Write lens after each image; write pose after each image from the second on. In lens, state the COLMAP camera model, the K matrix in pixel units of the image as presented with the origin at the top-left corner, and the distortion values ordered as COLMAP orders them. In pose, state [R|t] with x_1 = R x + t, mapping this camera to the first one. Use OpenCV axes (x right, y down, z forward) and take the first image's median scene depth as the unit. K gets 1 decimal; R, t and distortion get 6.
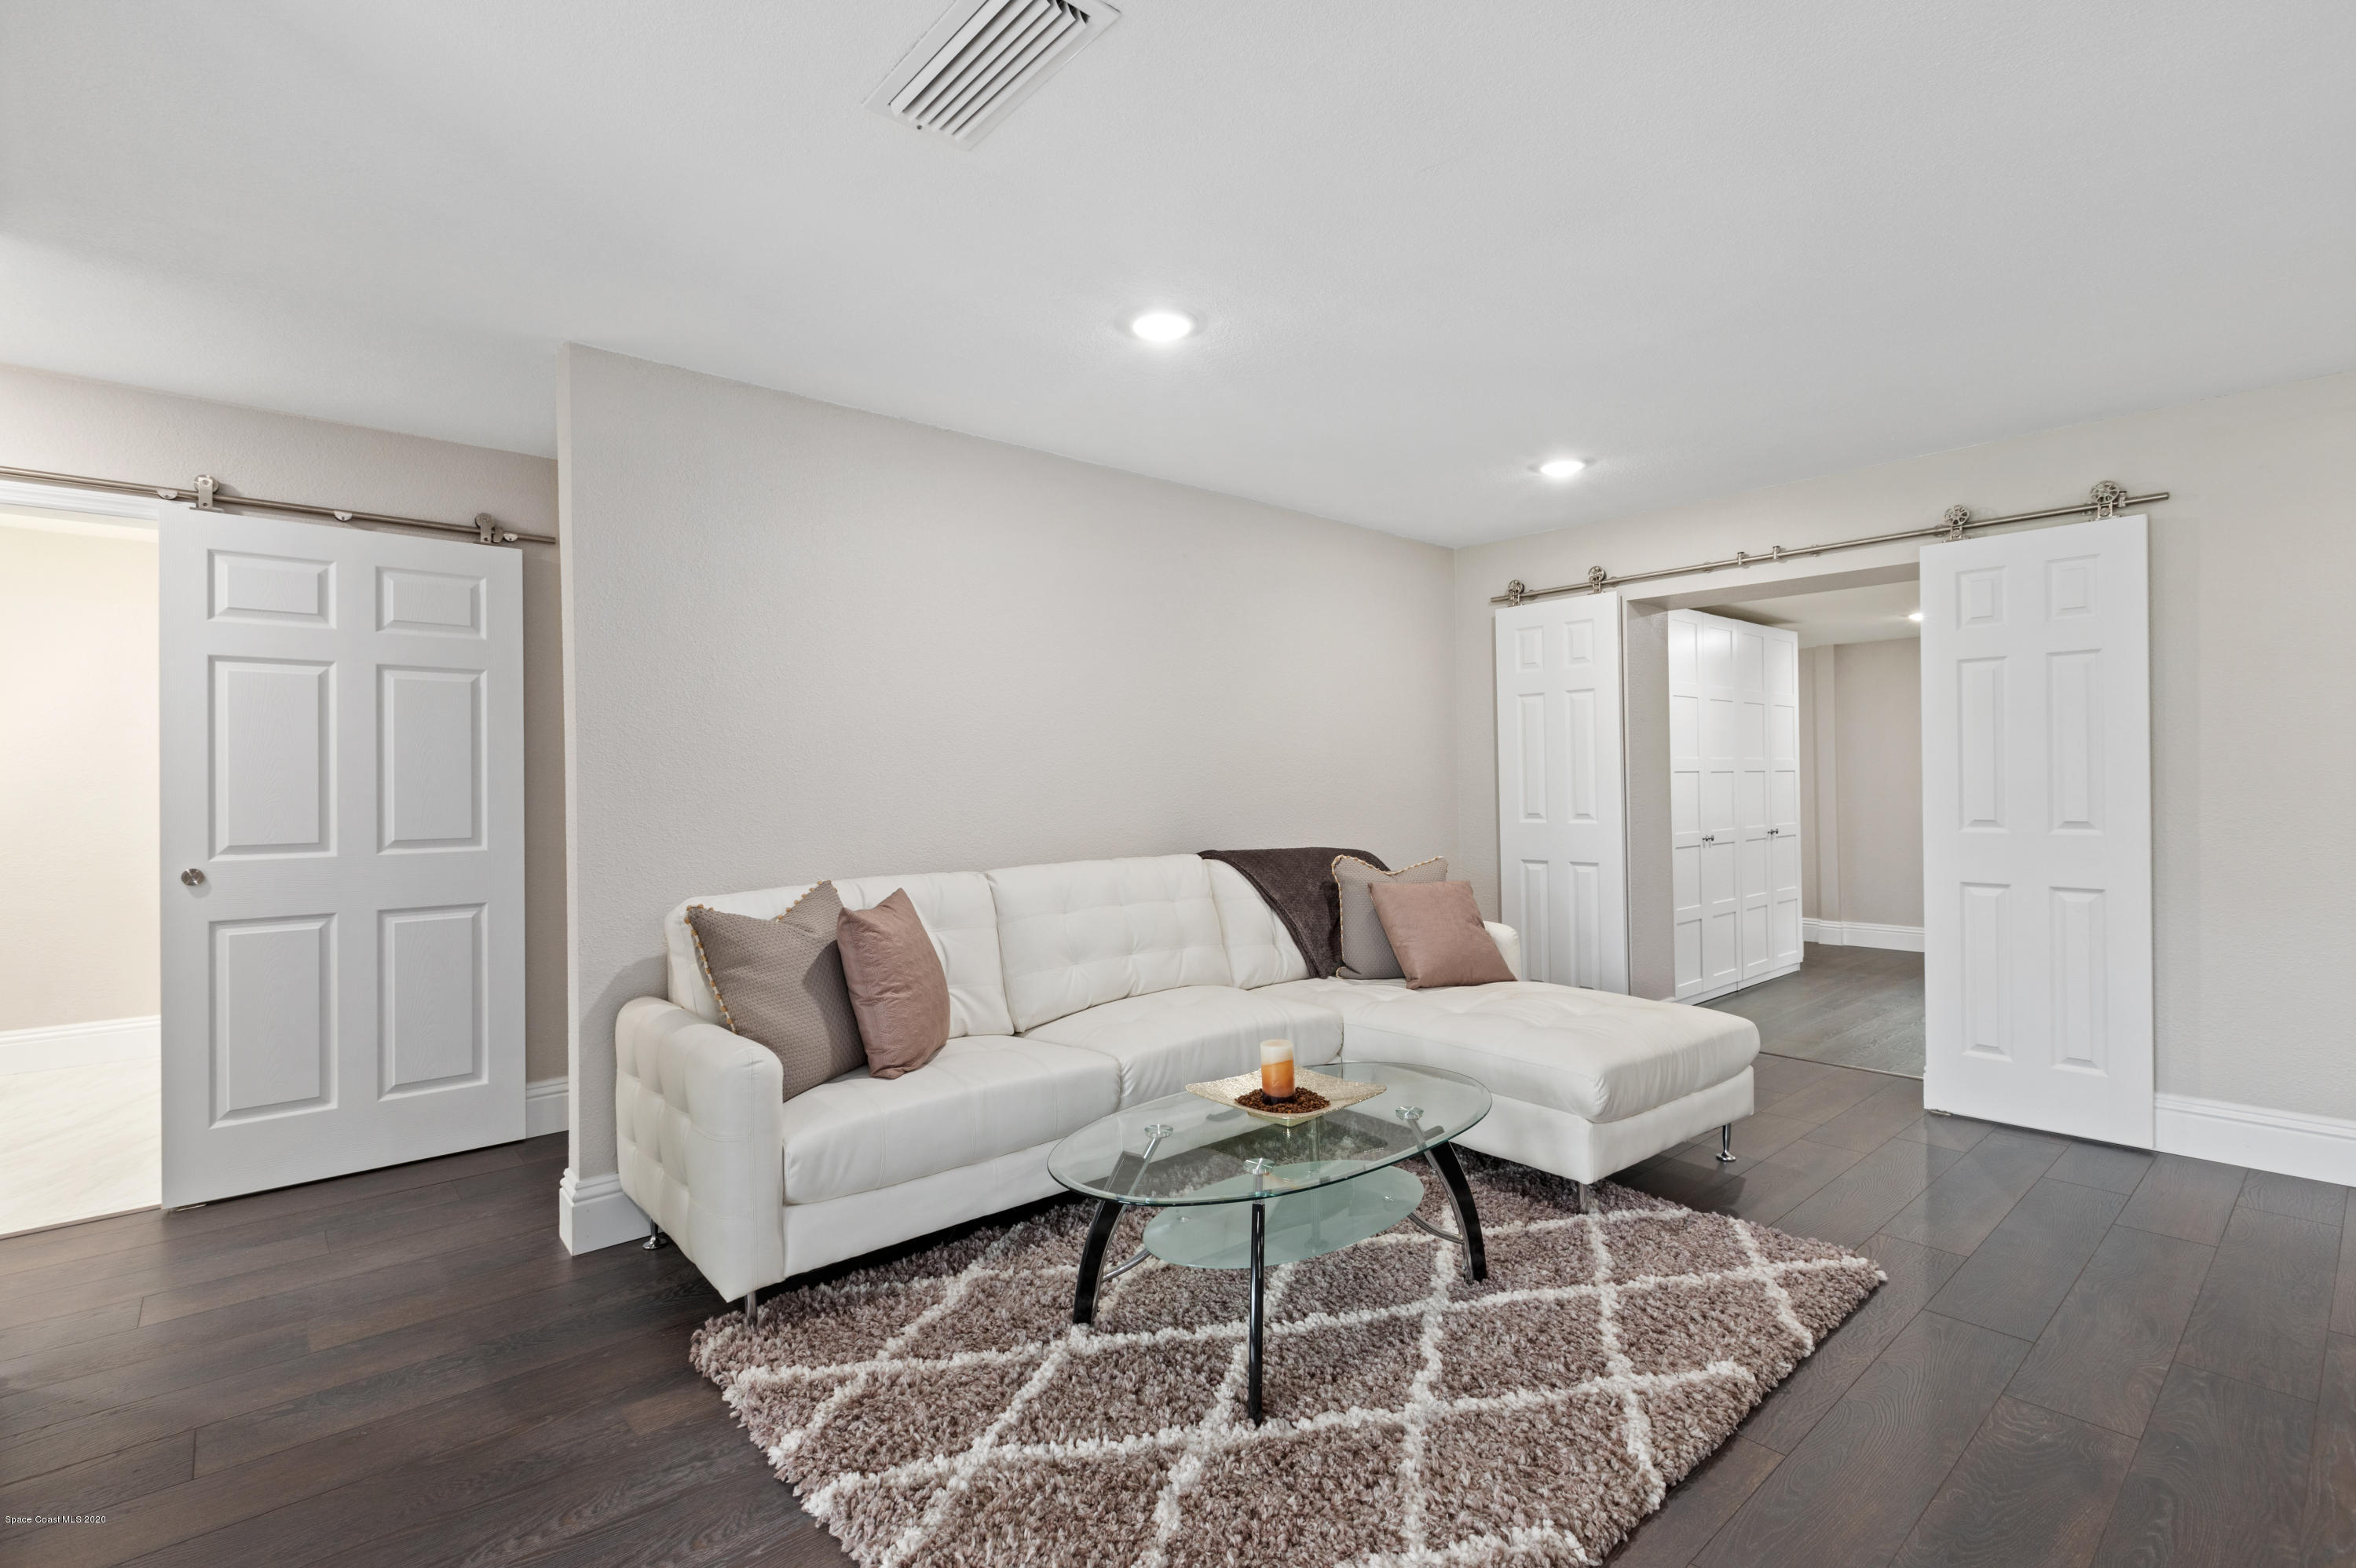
lens RADIAL K [[1056.2, 0, 1163.8], [0, 1056.2, 786.6], [0, 0, 1]] dist [-0.000833, -0.000075]
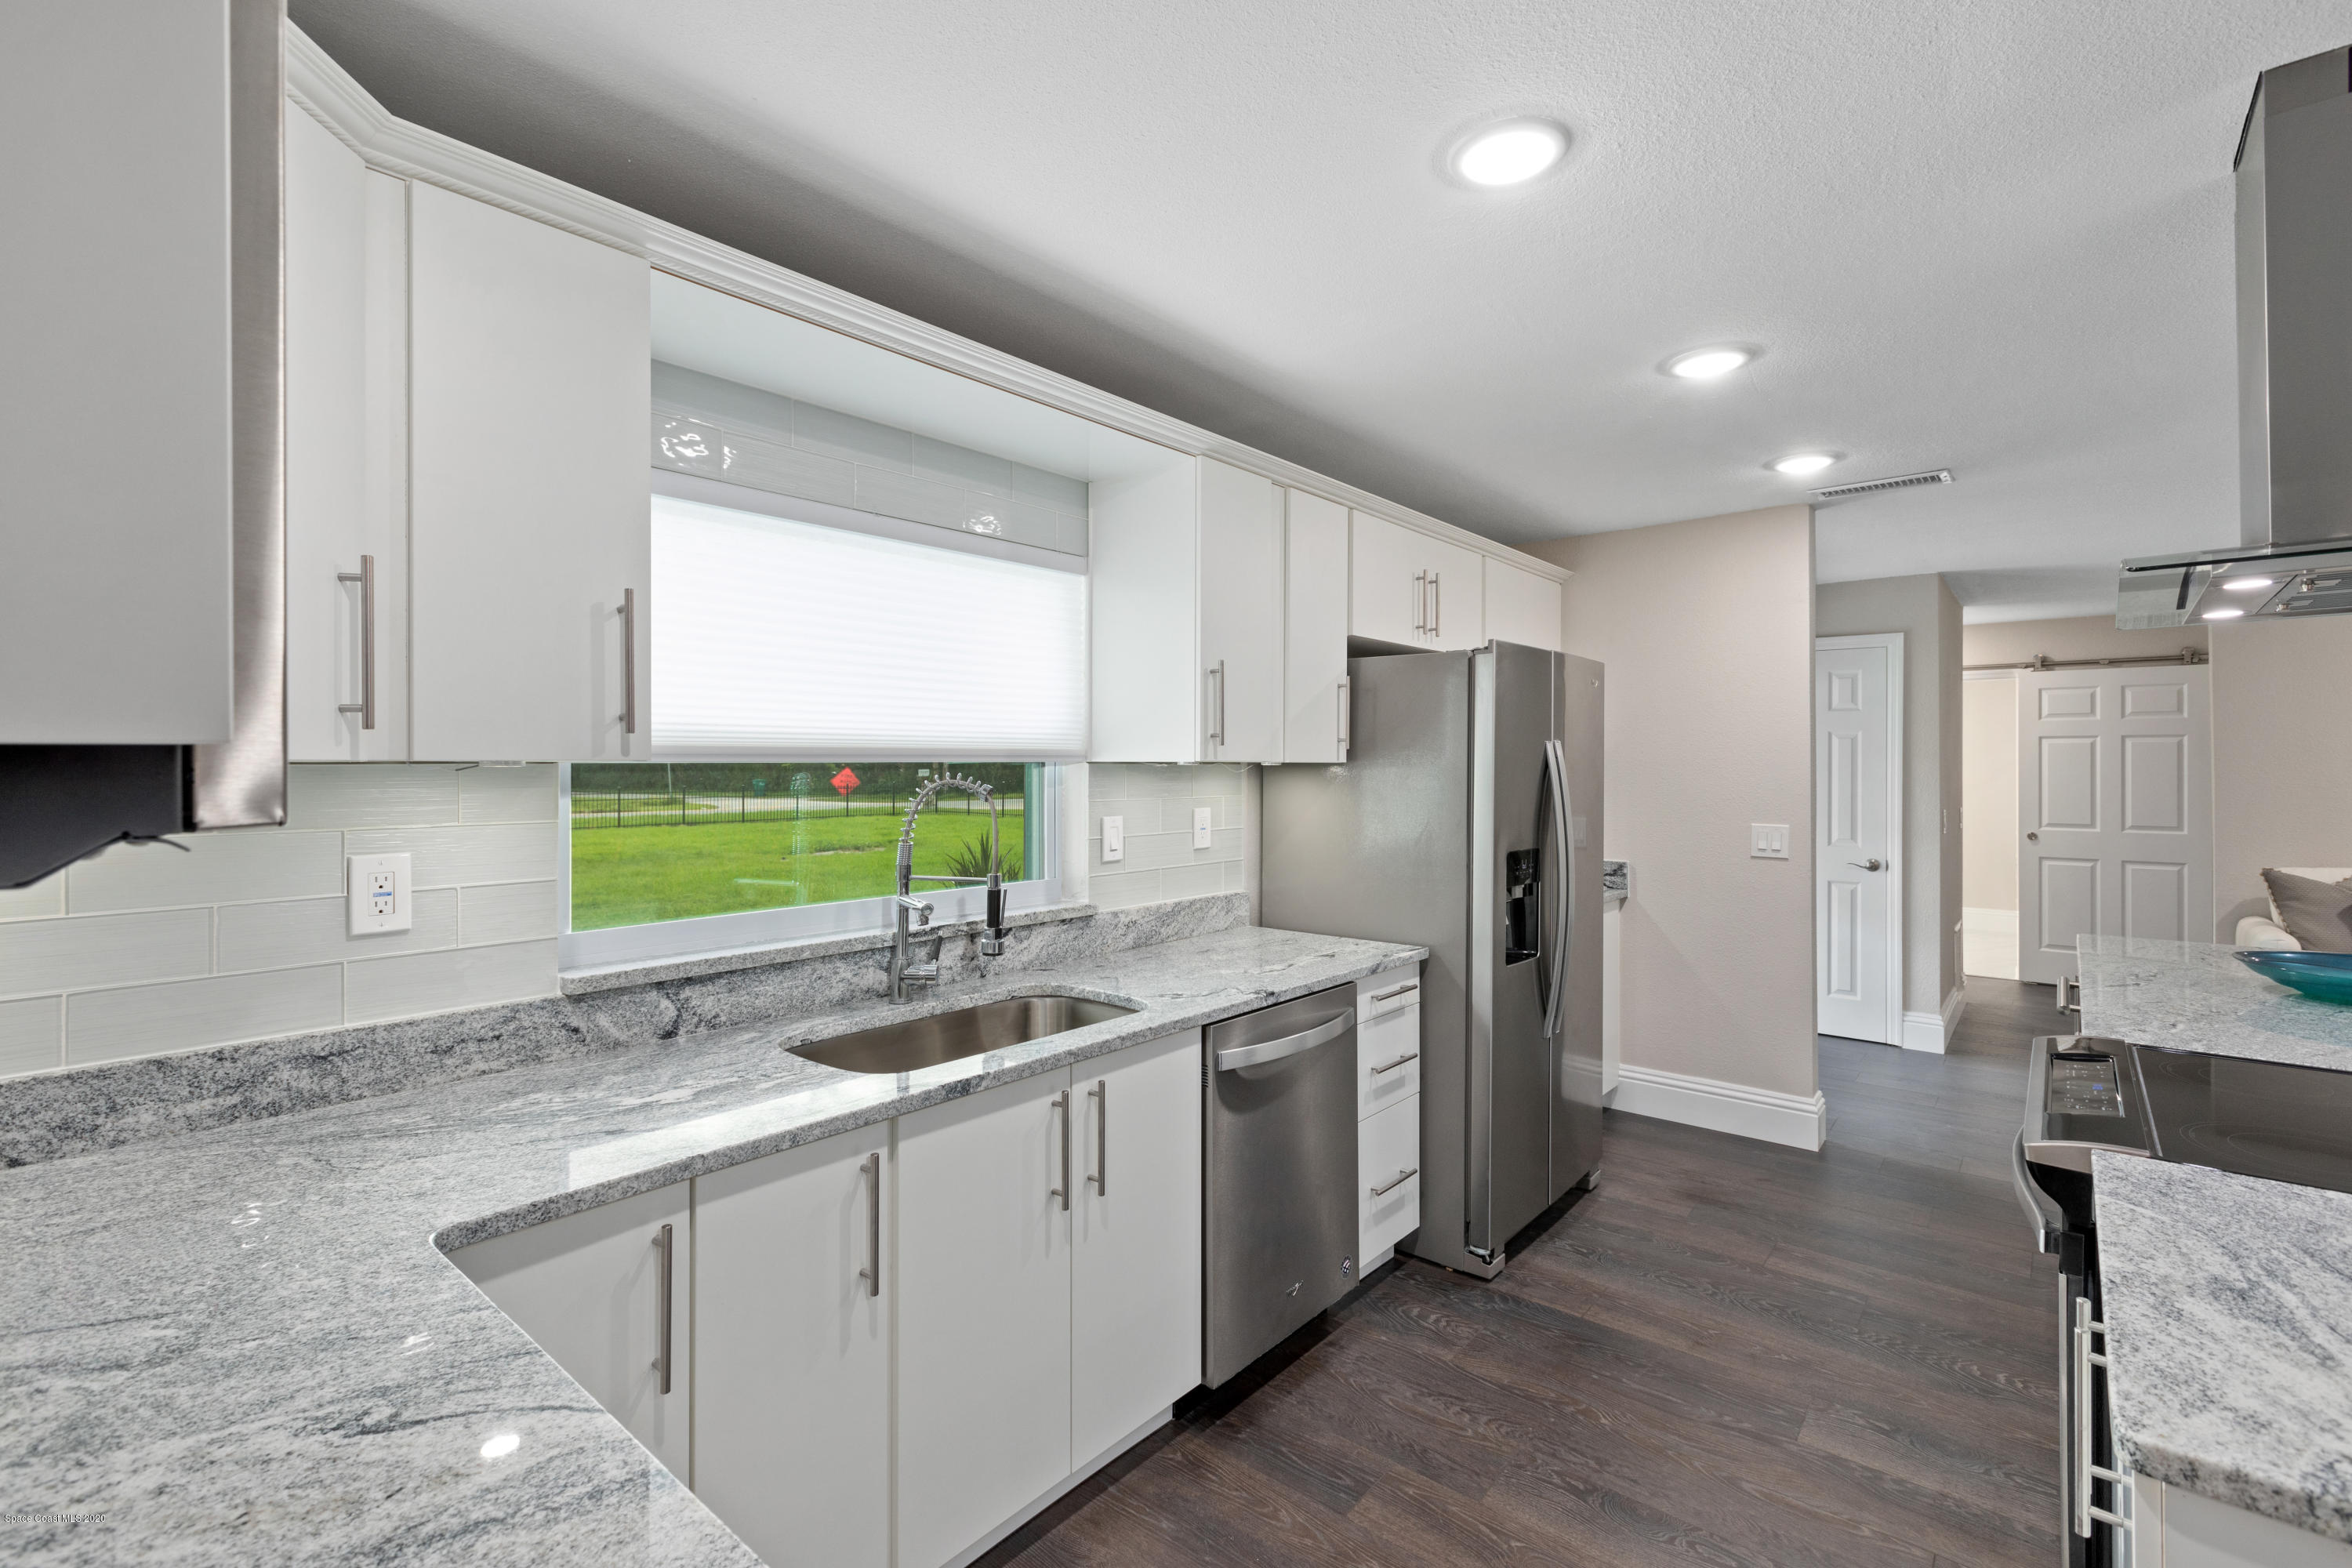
lens RADIAL K [[1052.8, 0, 1173.4], [0, 1052.8, 765.8], [0, 0, 1]] dist [0.003365, -0.001057]
pose [[0.144937, 0.006479, -0.989420, 1.019168], [0.004025, 0.999966, 0.007138, -0.087144], [0.989433, -0.005017, 0.144906, -1.115433]]
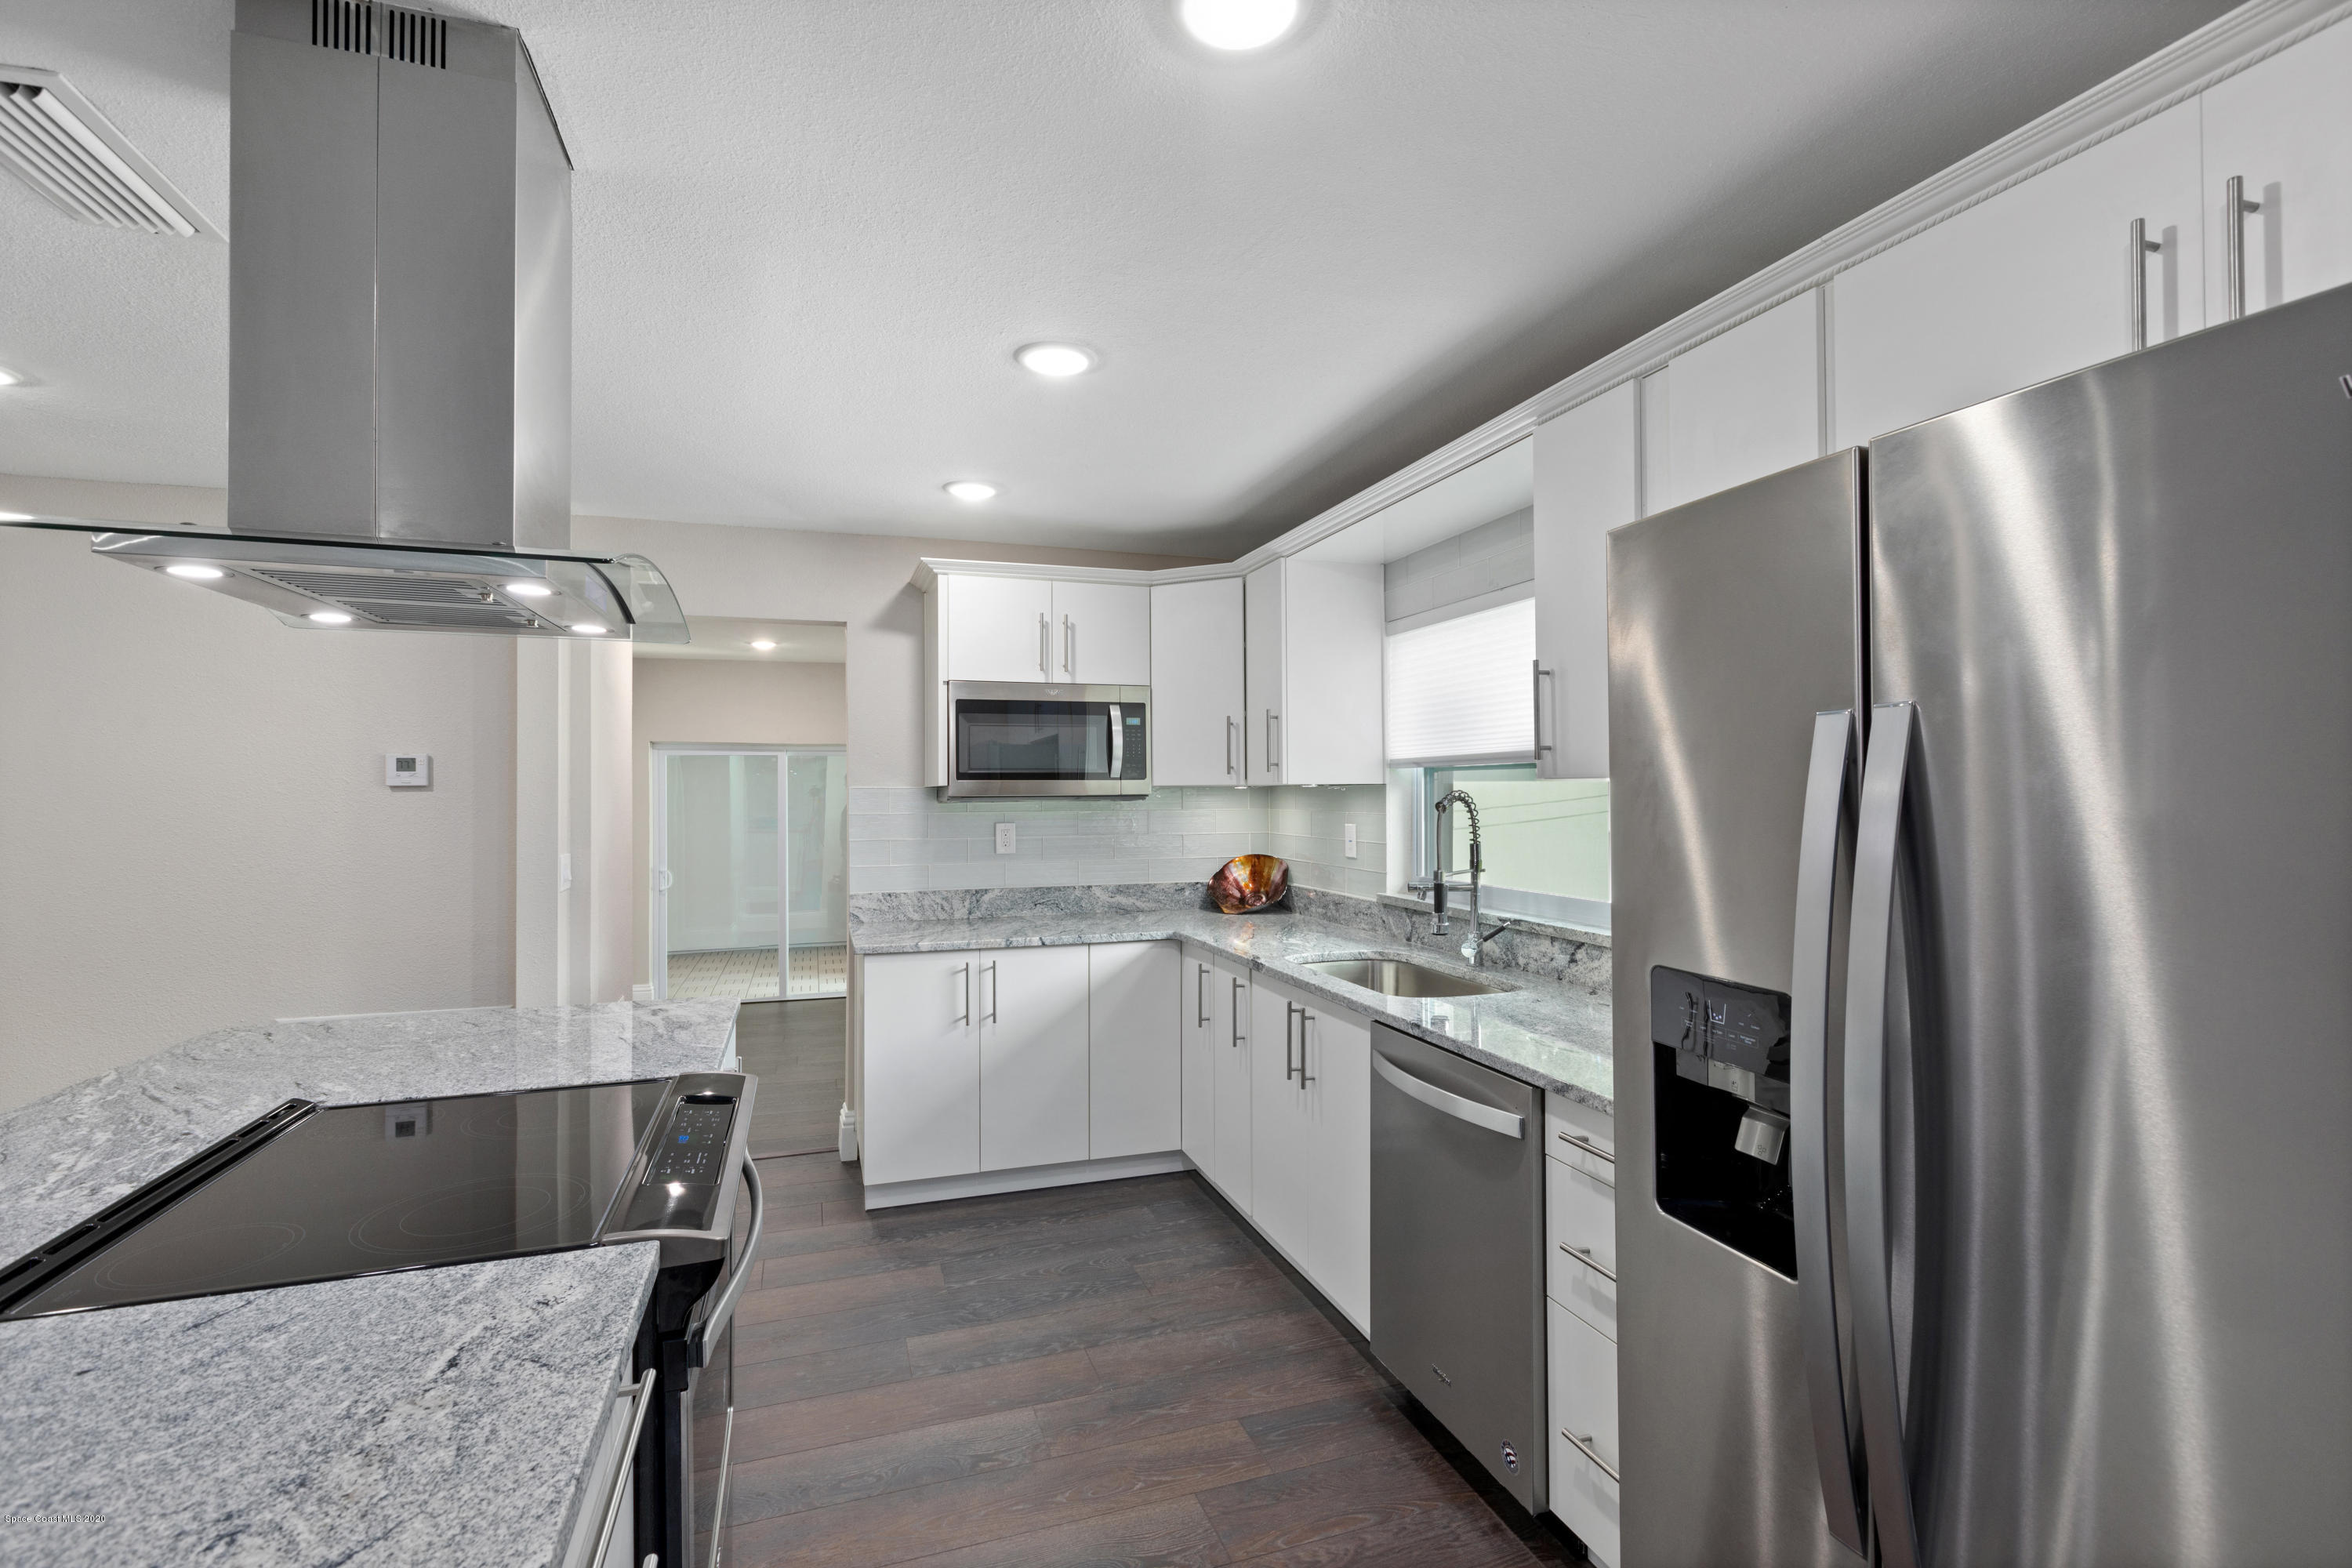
lens RADIAL K [[1068.4, 0, 1174.7], [0, 1068.4, 782.4], [0, 0, 1]] dist [-0.001881, 0.000230]
pose [[-0.921597, 0.015330, 0.387845, 0.148626], [0.010664, 0.999843, -0.014180, -0.074436], [-0.388002, -0.008932, -0.921615, -0.200979]]
